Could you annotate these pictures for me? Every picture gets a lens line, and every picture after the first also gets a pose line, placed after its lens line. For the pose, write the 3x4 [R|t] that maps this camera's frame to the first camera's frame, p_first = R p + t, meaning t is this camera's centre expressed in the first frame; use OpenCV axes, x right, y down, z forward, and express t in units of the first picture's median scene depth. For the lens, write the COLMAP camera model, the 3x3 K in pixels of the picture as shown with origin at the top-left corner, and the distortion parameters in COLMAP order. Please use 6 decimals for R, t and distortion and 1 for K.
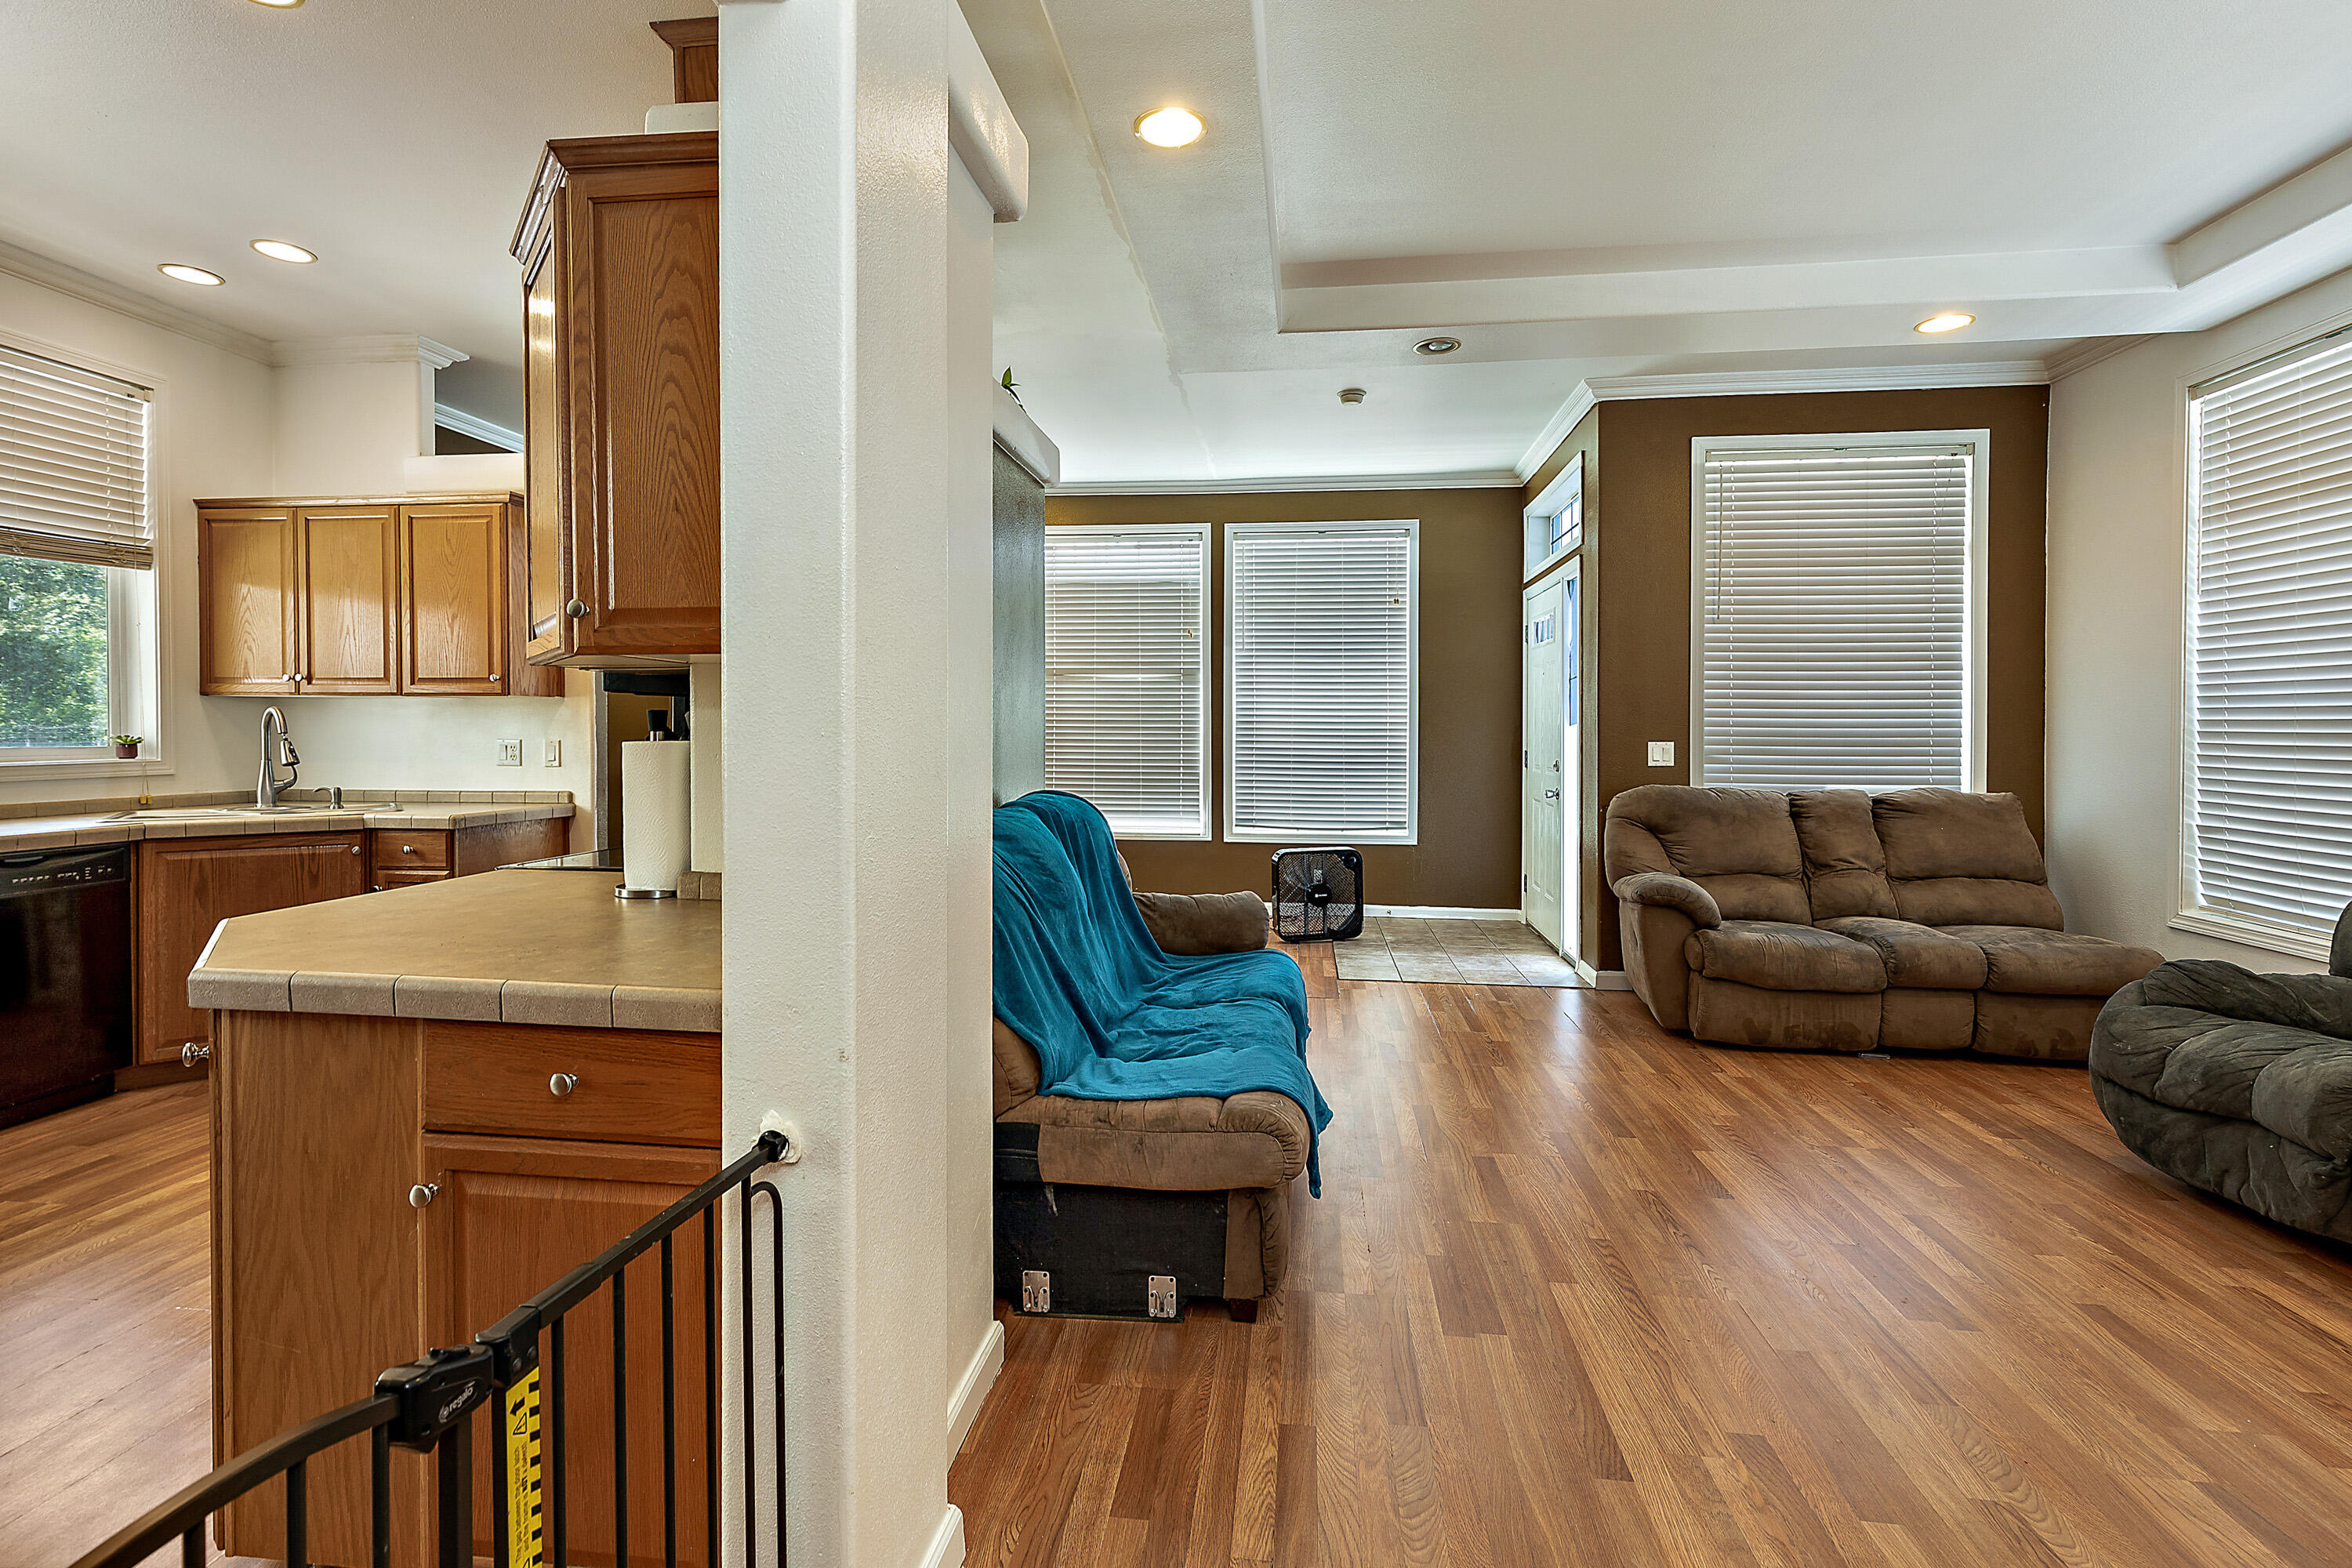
lens RADIAL K [[1095.8, 0, 1188.0], [0, 1095.8, 743.6], [0, 0, 1]] dist [0.005468, 0.001080]
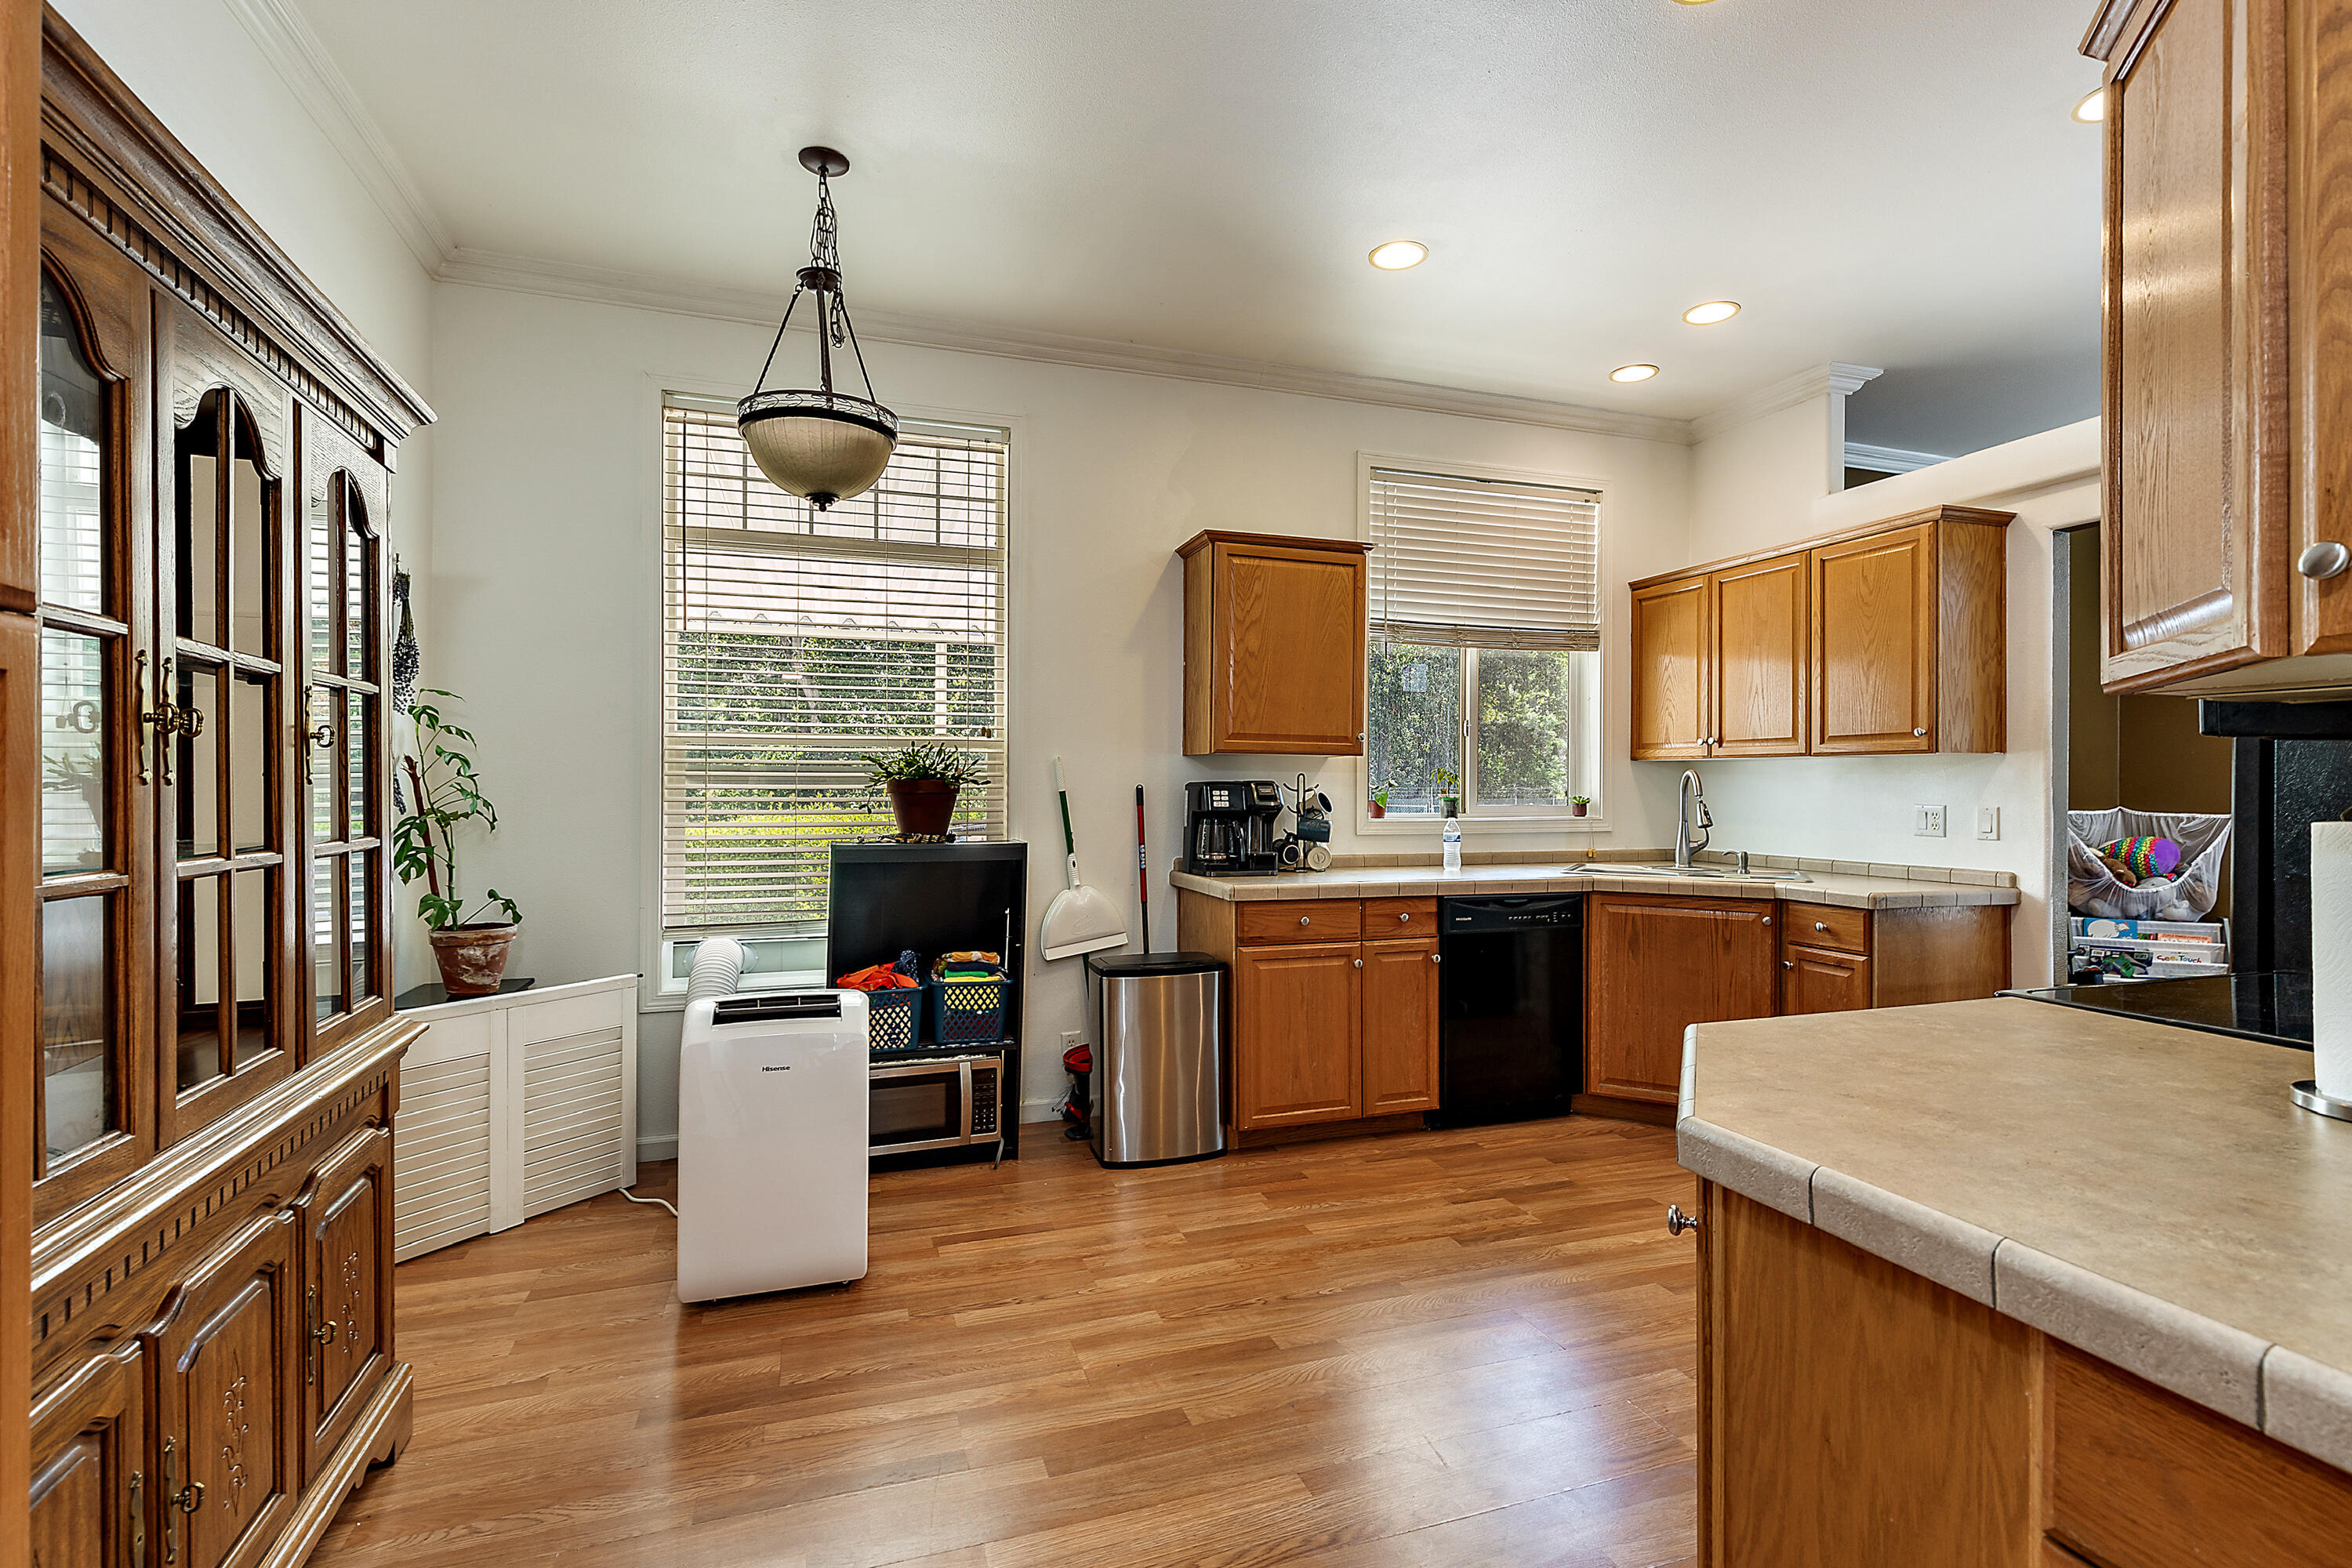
lens RADIAL K [[1095.8, 0, 1175.6], [0, 1095.8, 789.0], [0, 0, 1]] dist [0.005468, 0.001080]
pose [[0.443696, 0.002211, -0.896174, -0.128306], [-0.015420, 0.999868, -0.005167, -0.003155], [0.896044, 0.016111, 0.443672, 0.117500]]
